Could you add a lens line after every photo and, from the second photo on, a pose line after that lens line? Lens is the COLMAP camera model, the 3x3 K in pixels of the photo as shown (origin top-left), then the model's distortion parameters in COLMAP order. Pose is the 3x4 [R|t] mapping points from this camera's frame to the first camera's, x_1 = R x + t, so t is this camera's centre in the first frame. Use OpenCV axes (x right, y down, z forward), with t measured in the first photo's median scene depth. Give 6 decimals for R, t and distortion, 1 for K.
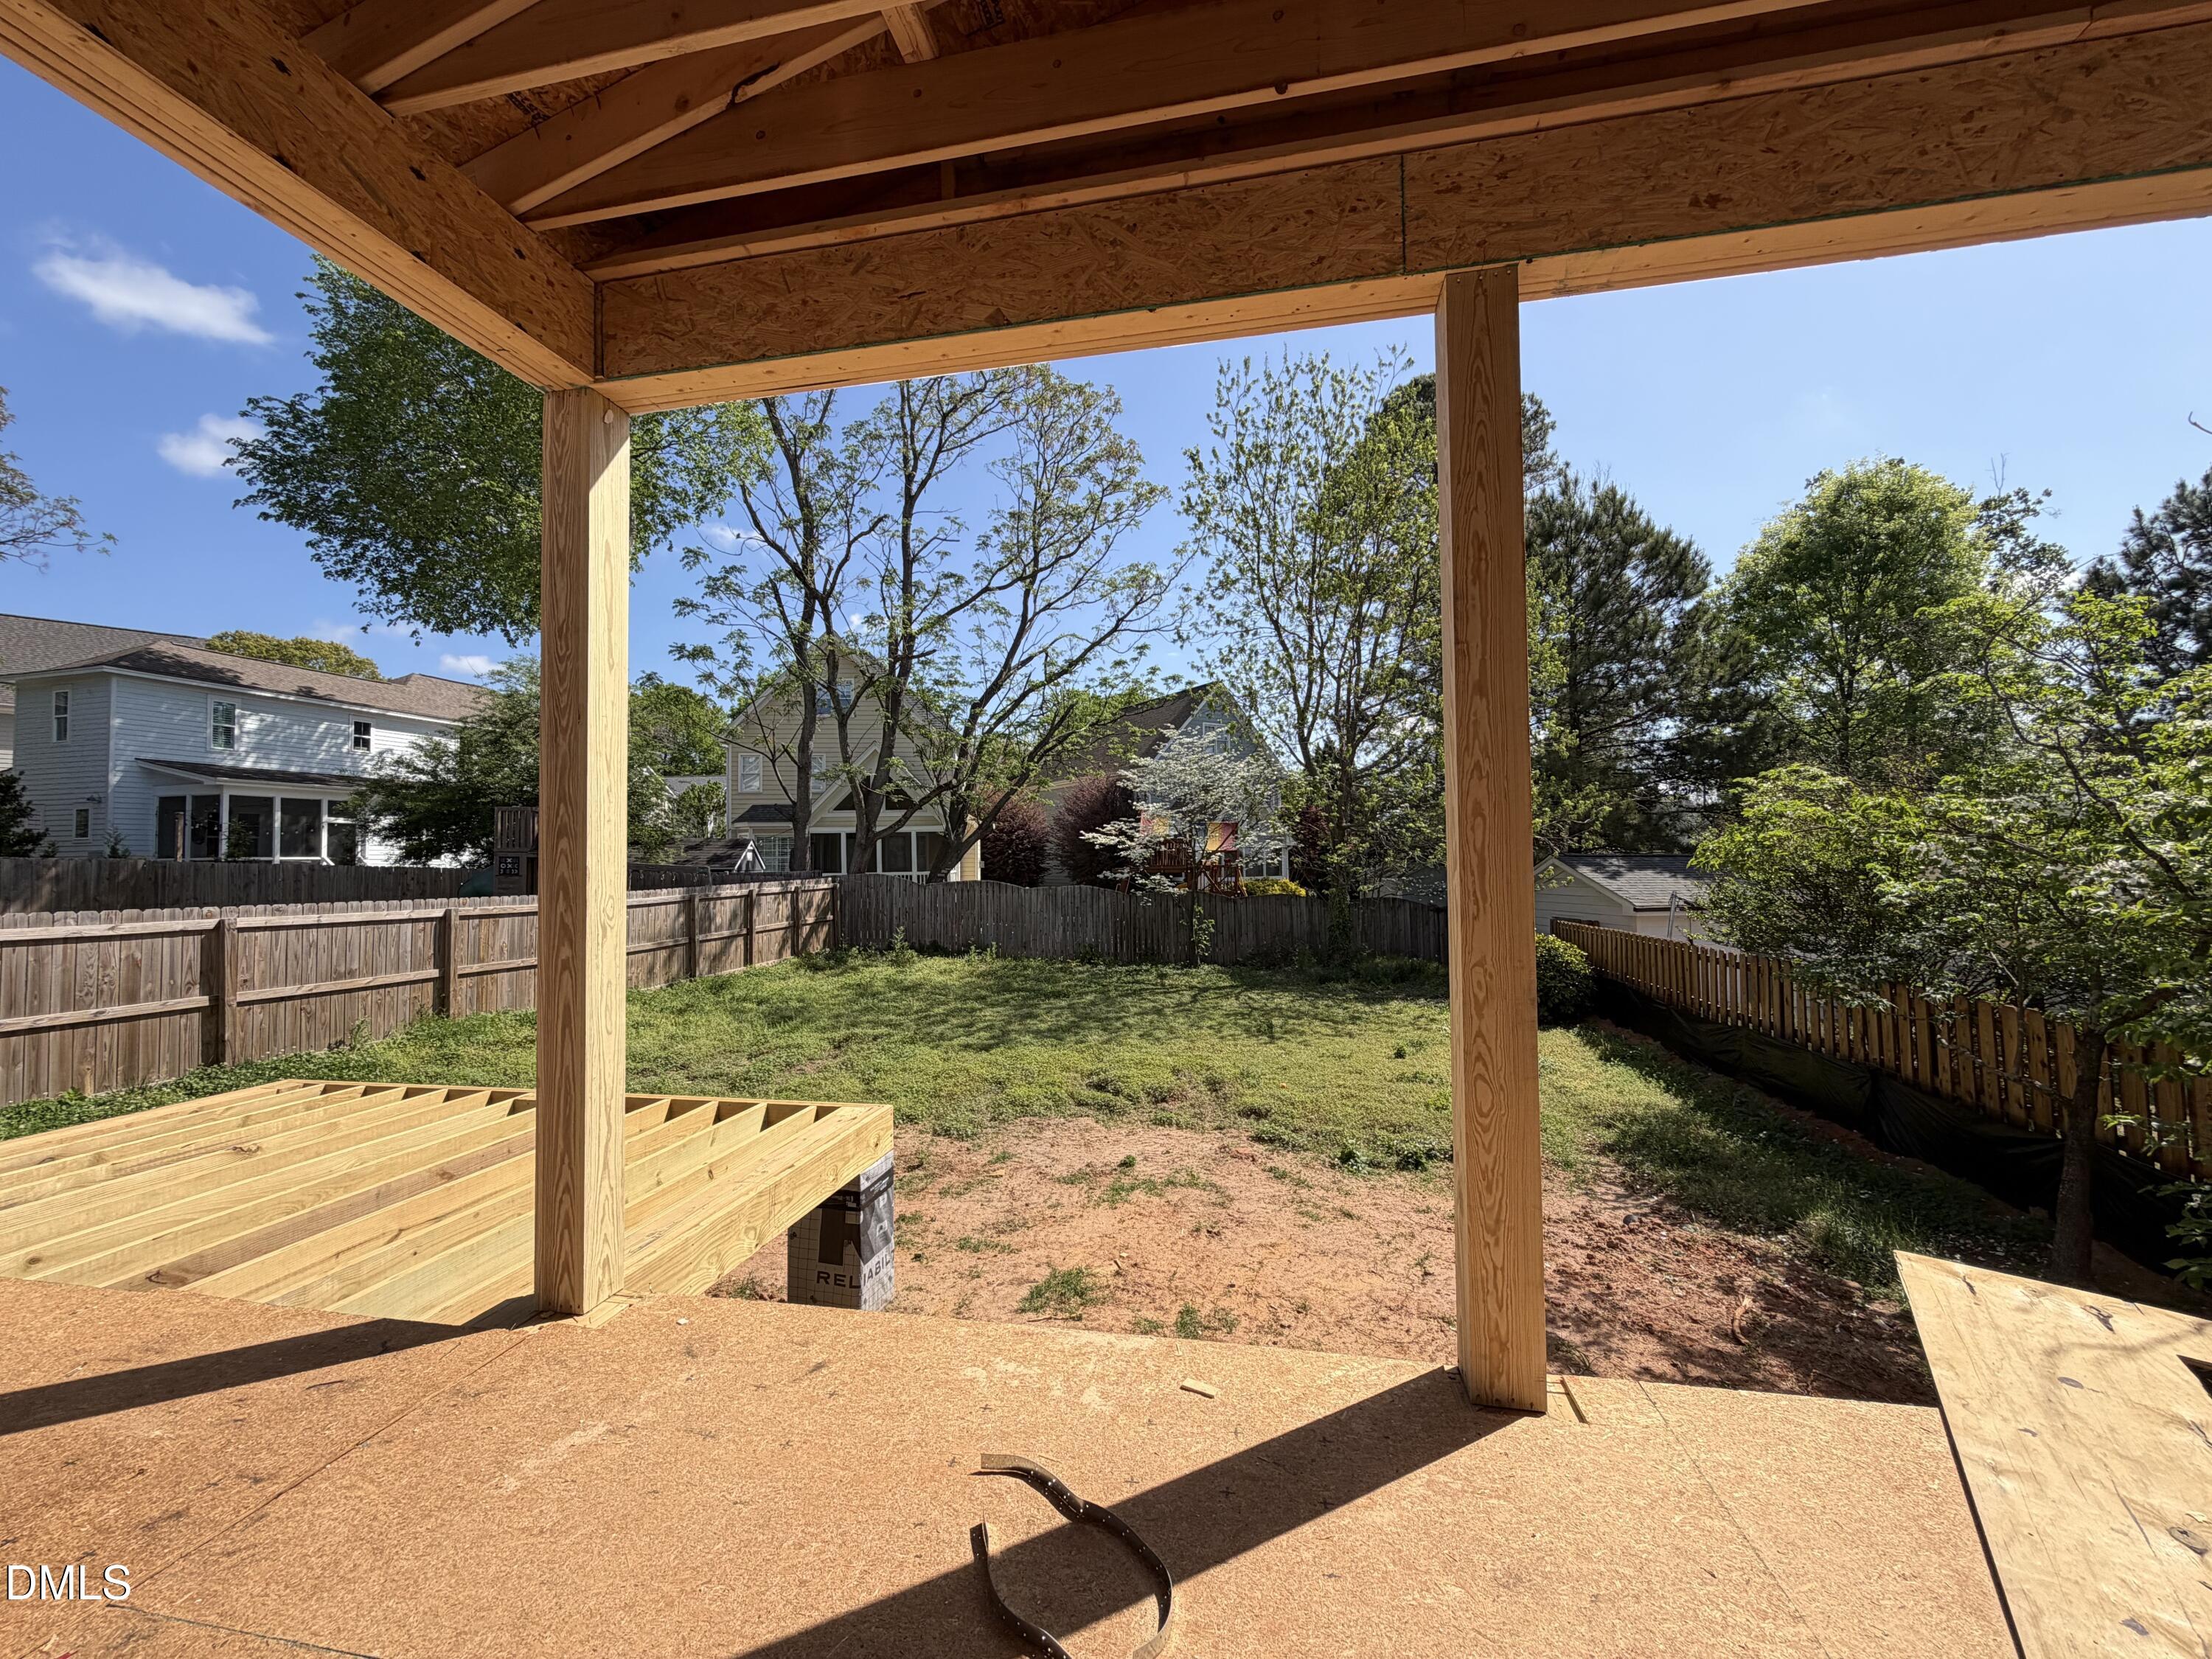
lens RADIAL K [[879.3, 0, 1105.7], [0, 879.3, 832.0], [0, 0, 1]] dist [0.003232, 0.000395]
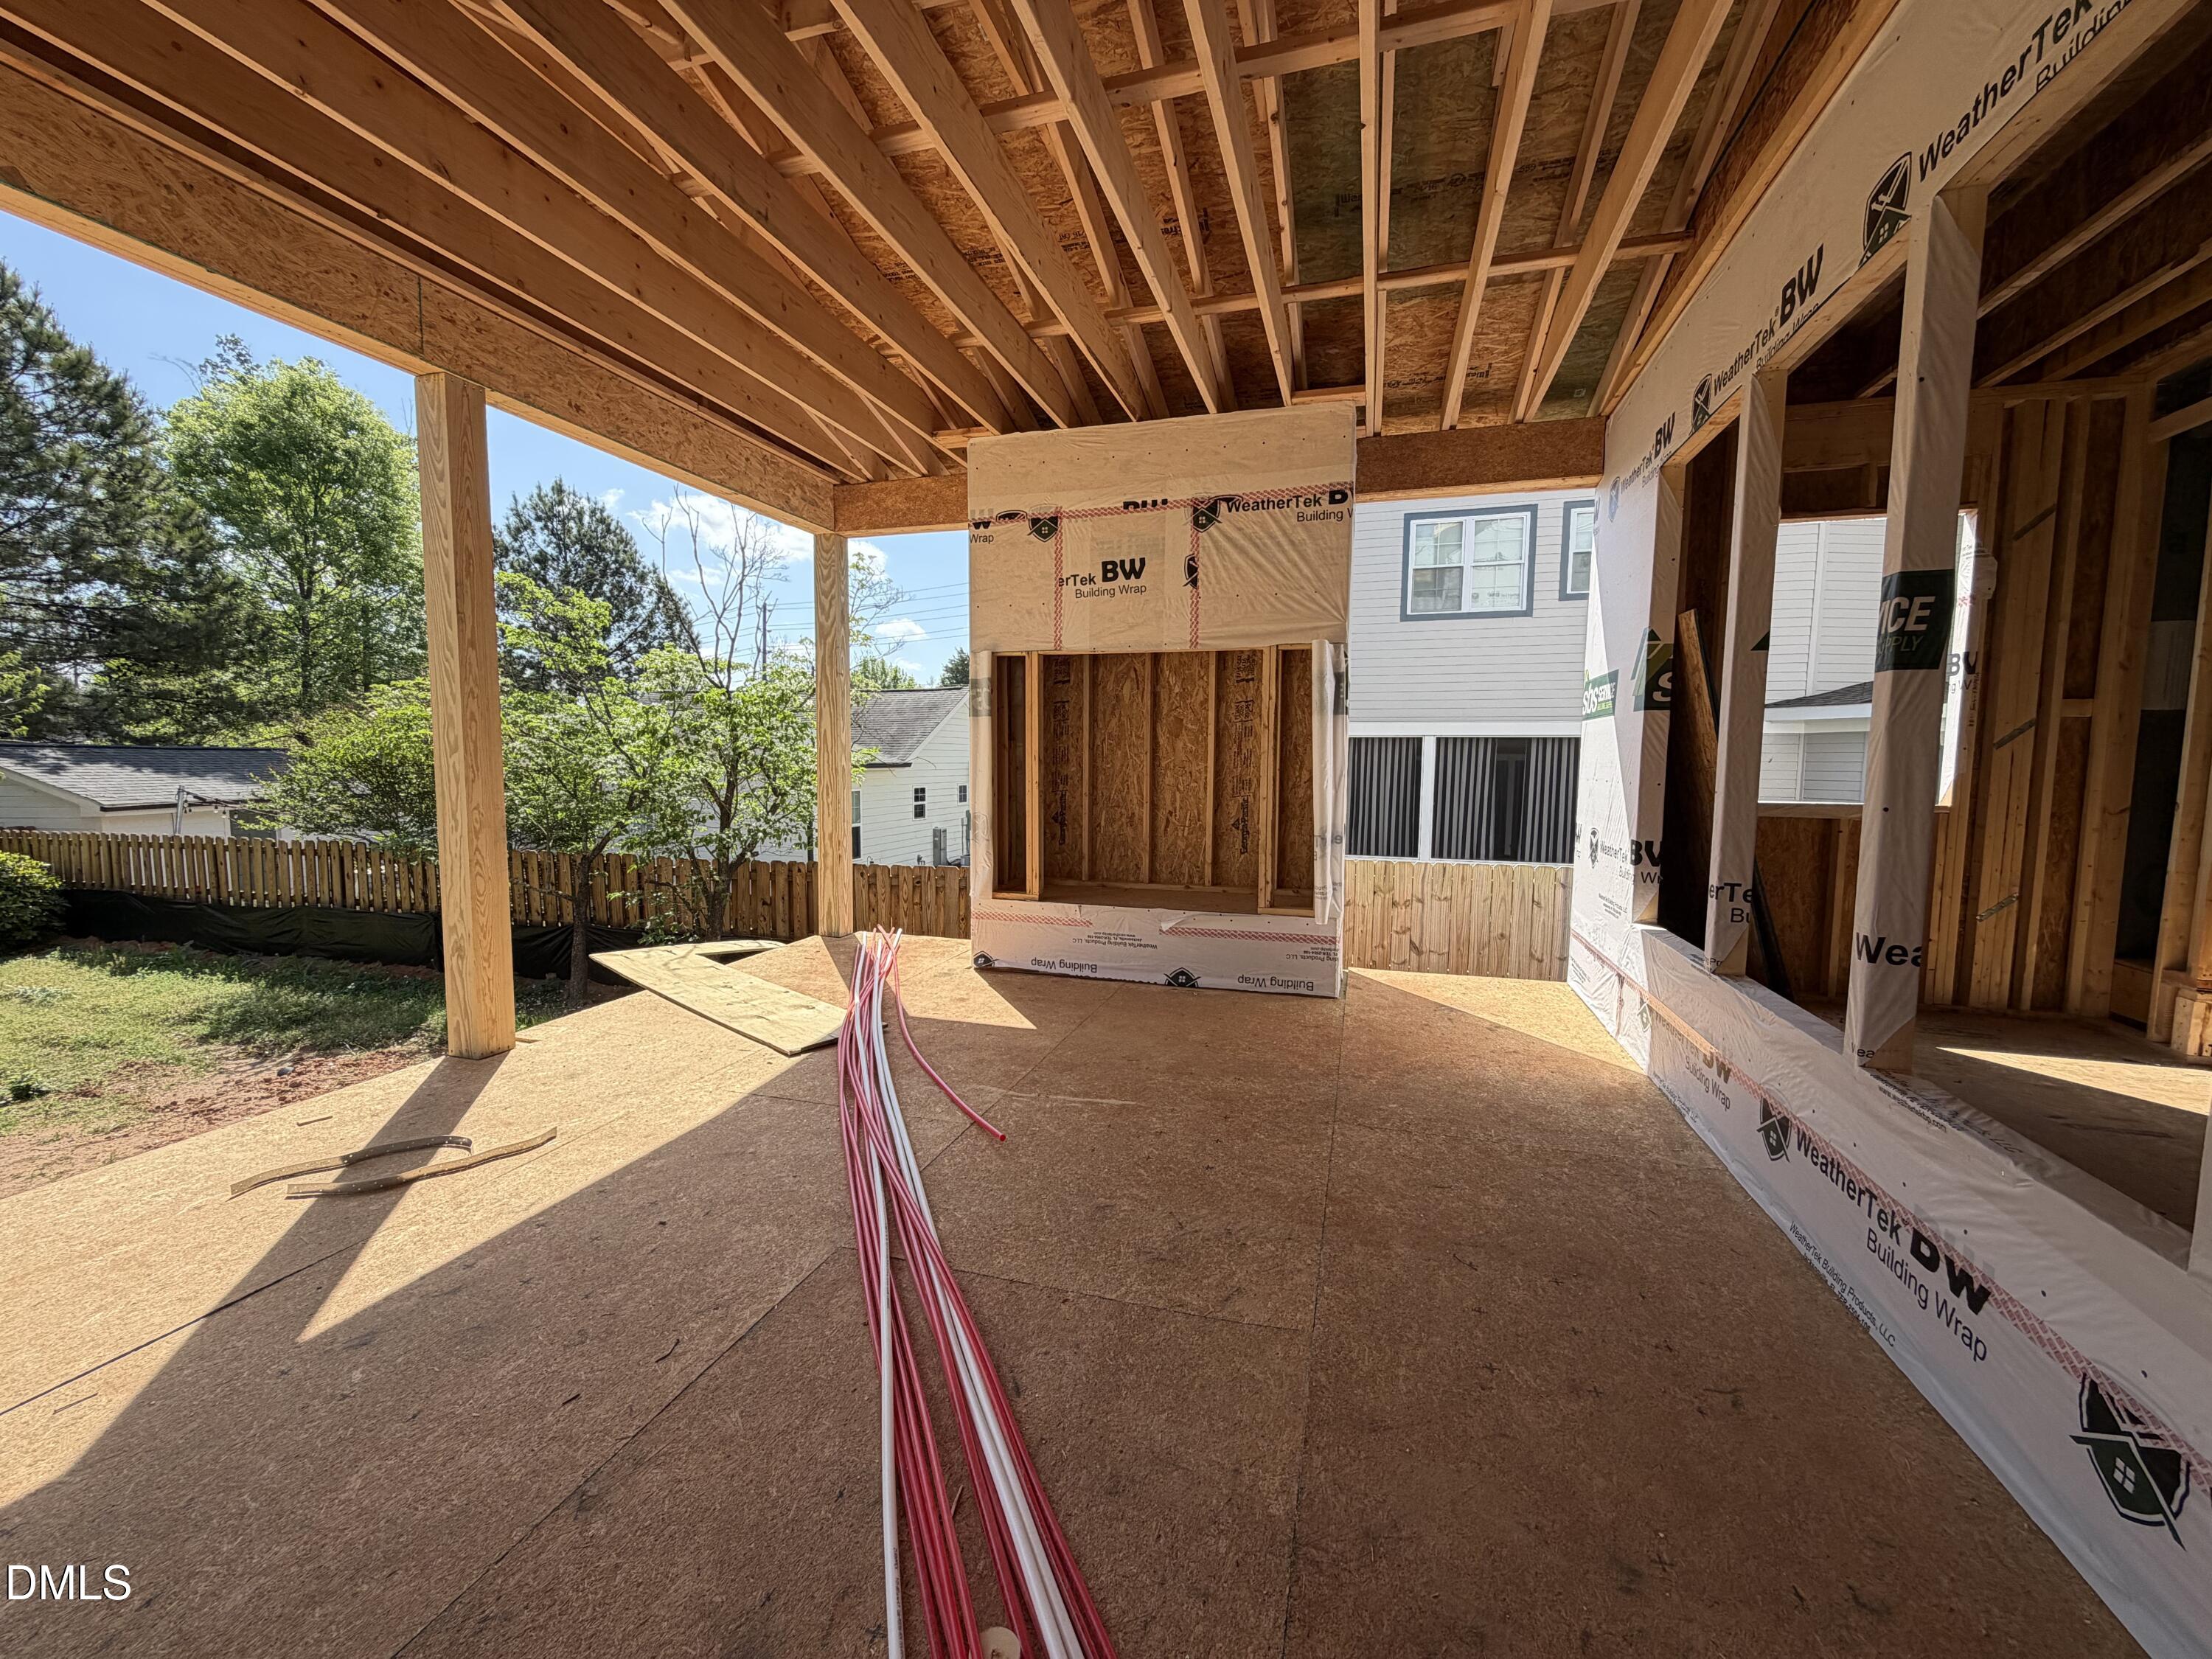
lens RADIAL K [[886.1, 0, 1099.9], [0, 886.1, 831.7], [0, 0, 1]] dist [0.004203, -0.000835]
pose [[0.100855, -0.071630, 0.992319, -0.134042], [-0.043470, 0.996135, 0.076324, 0.001313], [-0.993951, -0.050834, 0.097352, -0.042242]]
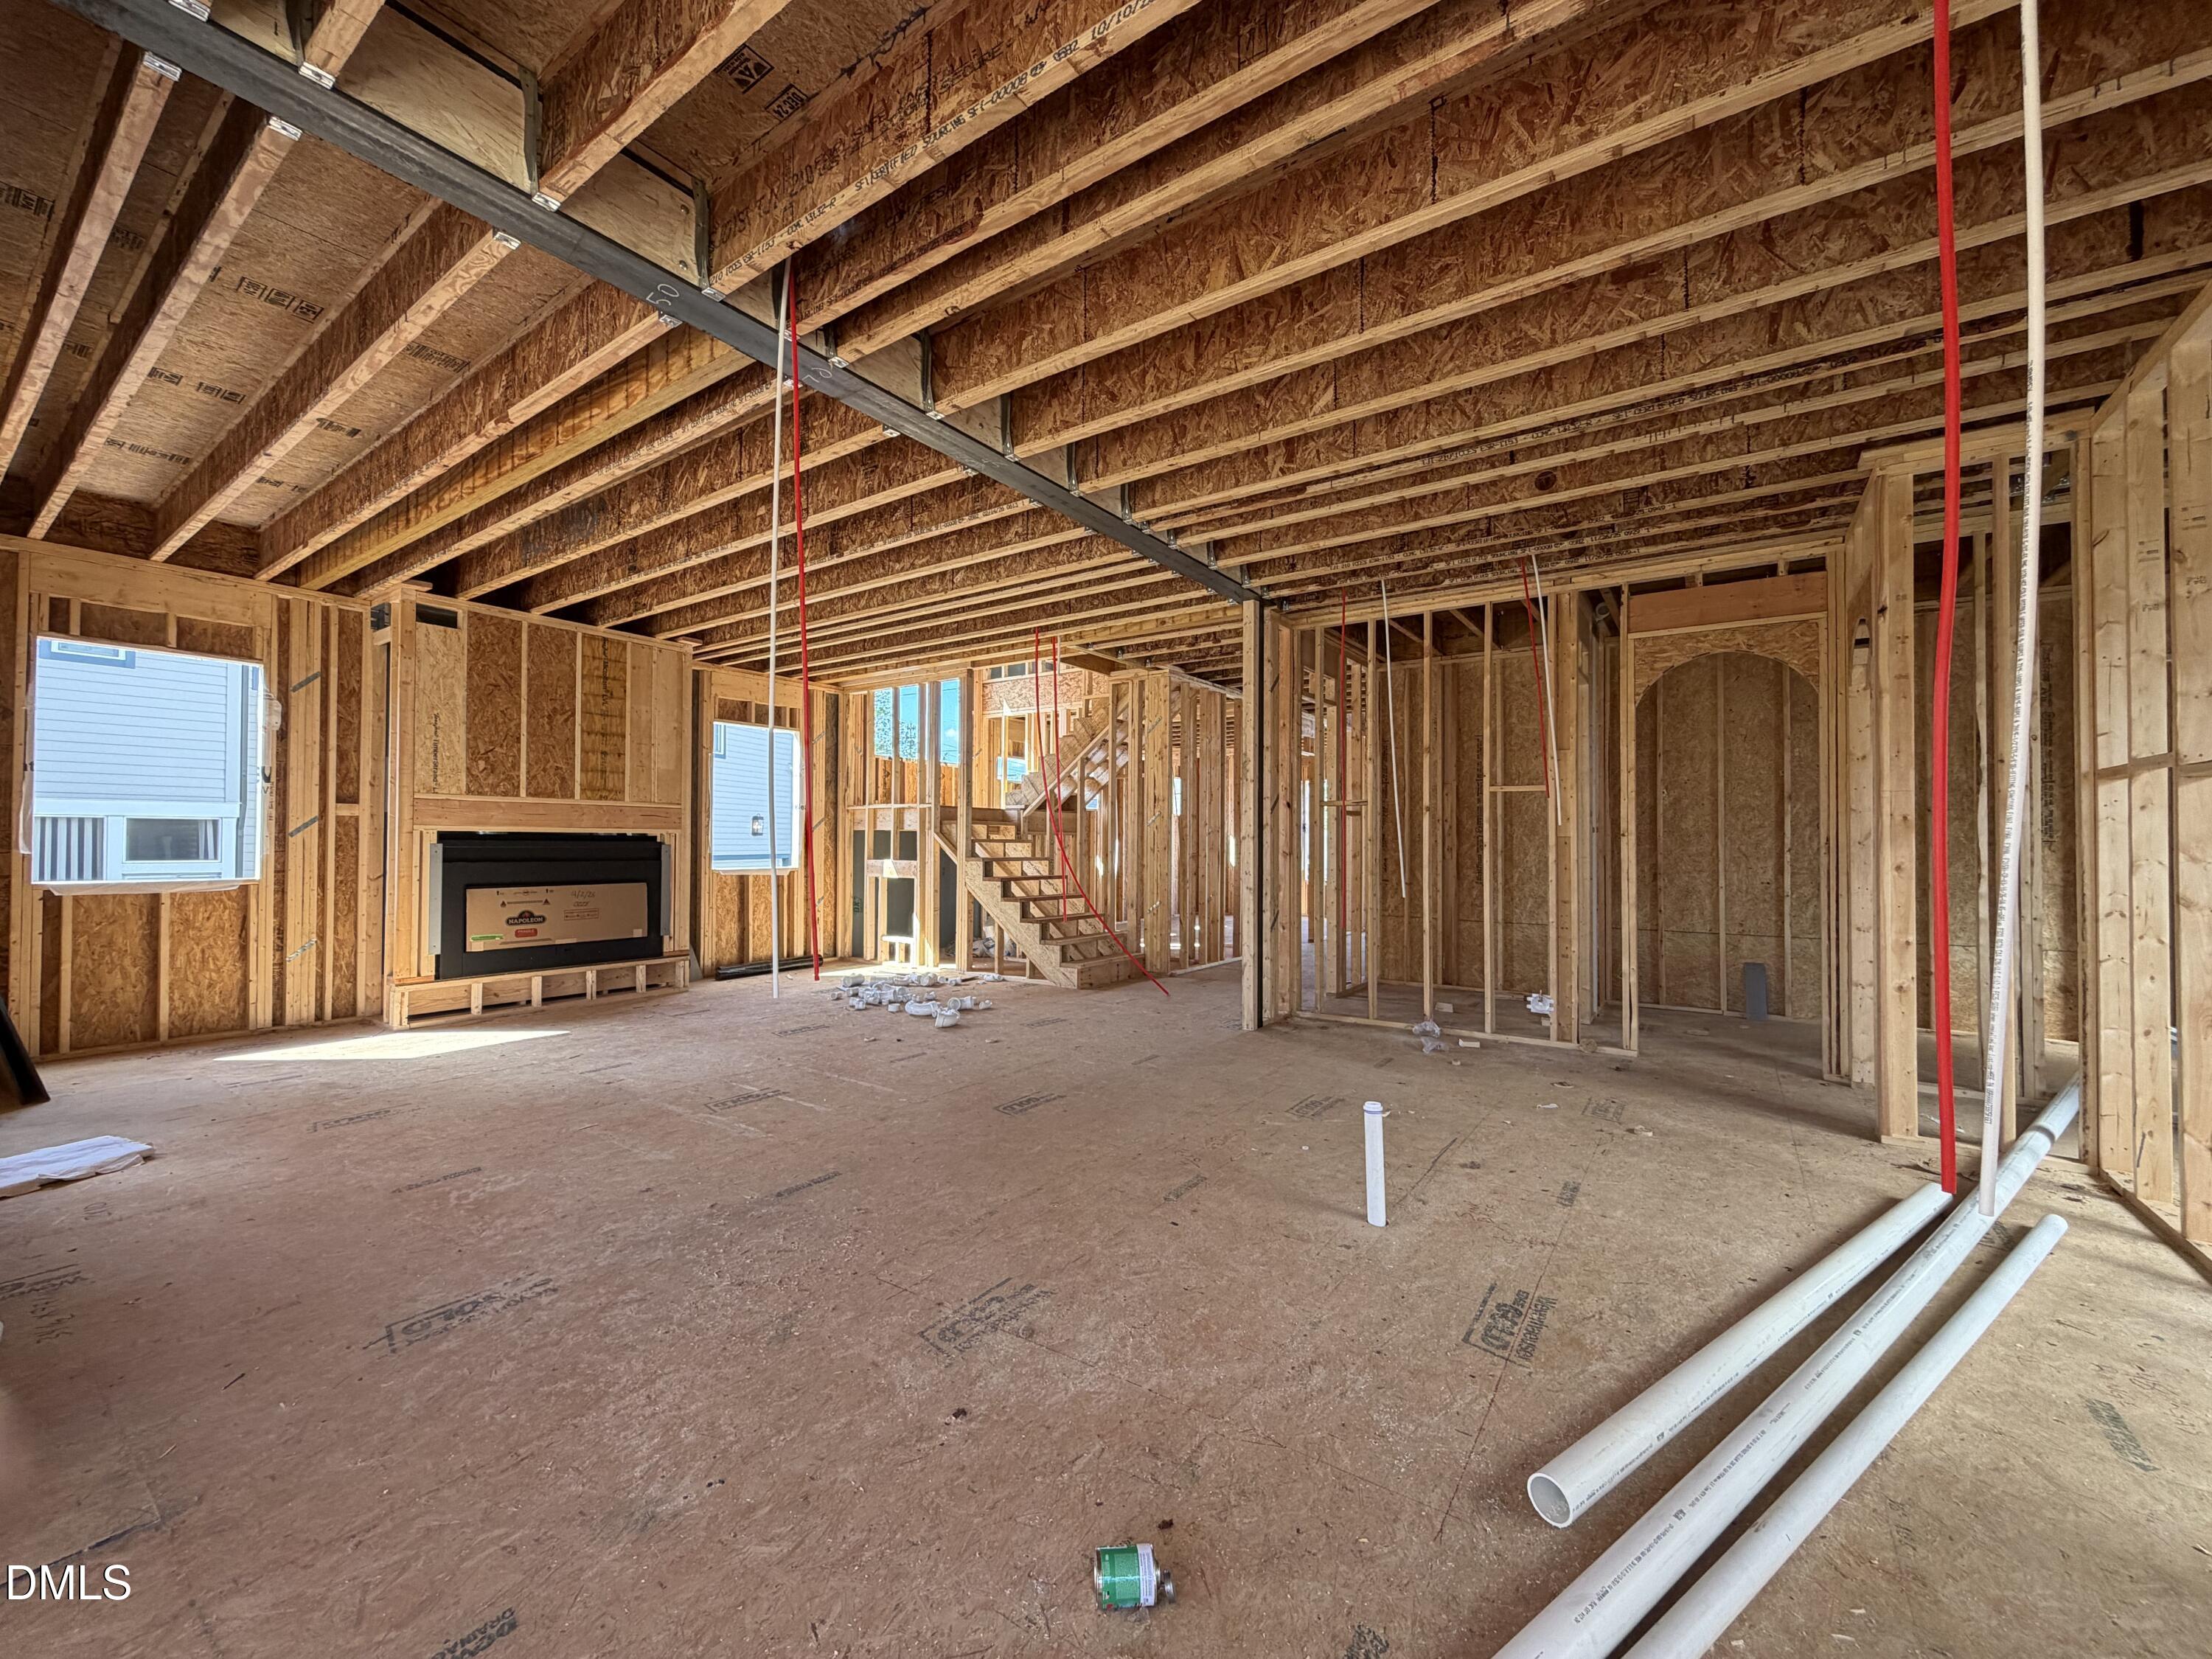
lens RADIAL K [[885.1, 0, 1097.8], [0, 885.1, 833.2], [0, 0, 1]] dist [0.000407, -0.000016]
pose [[-0.909740, 0.012483, 0.414990, -0.279033], [-0.008447, 0.998785, -0.048560, -0.000690], [-0.415092, -0.047683, -0.908529, -0.079048]]
